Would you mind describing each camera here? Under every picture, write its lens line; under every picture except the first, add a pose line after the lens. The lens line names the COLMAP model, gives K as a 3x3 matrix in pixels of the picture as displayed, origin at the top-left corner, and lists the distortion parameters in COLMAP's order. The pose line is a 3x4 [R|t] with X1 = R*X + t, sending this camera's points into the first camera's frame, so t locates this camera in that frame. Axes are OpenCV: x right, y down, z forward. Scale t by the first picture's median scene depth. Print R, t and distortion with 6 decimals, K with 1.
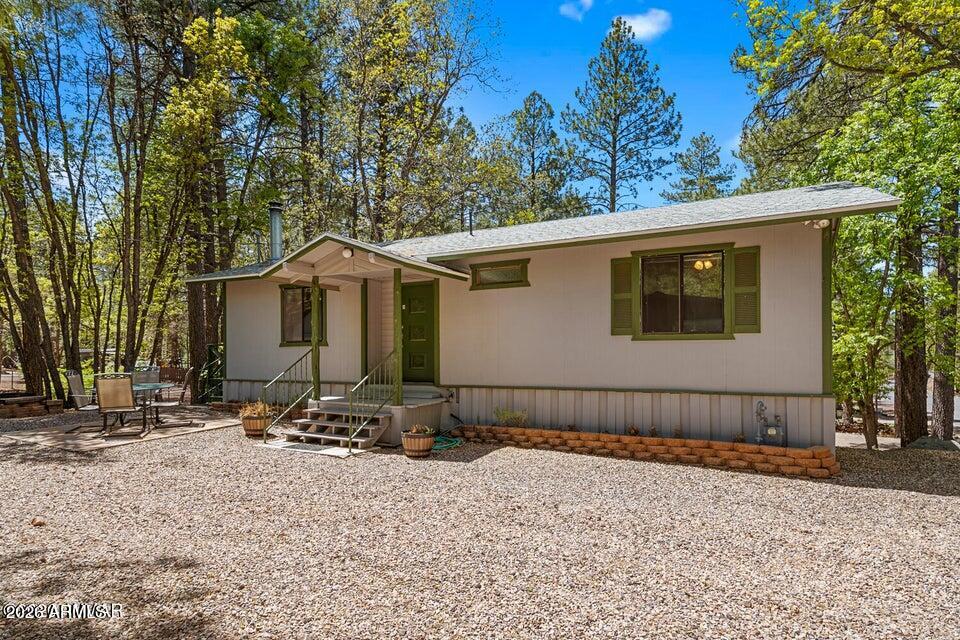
lens RADIAL K [[477.2, 0, 488.6], [0, 477.2, 350.2], [0, 0, 1]] dist [0.001424, 0.000083]
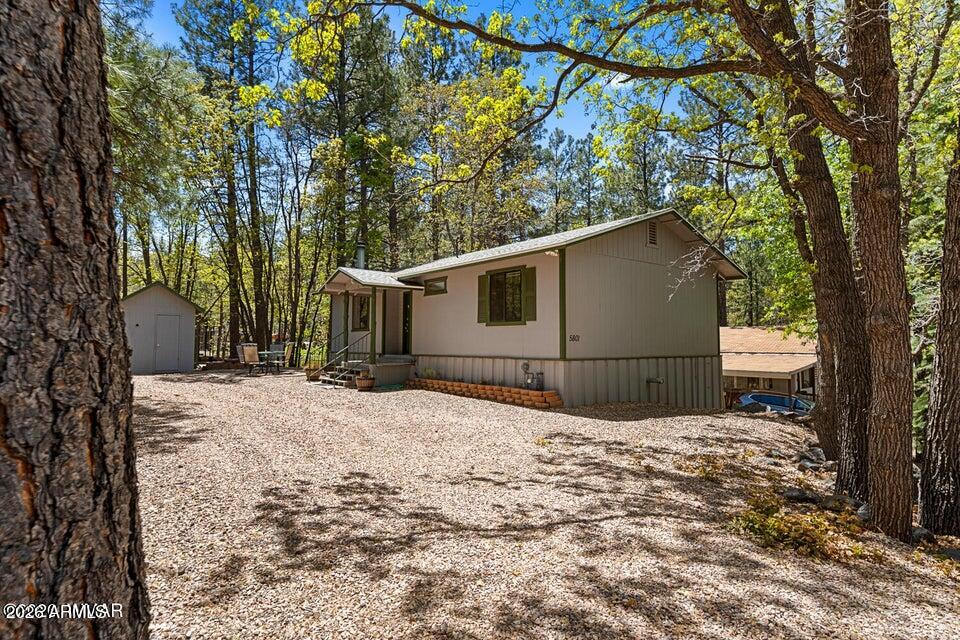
lens RADIAL K [[477.2, 0, 479.8], [0, 477.2, 318.8], [0, 0, 1]] dist [0.001424, 0.000083]
pose [[0.915337, -0.017346, -0.402314, 0.932787], [0.002767, 0.999319, -0.036790, 0.013859], [0.402679, 0.032562, 0.914762, -0.479324]]
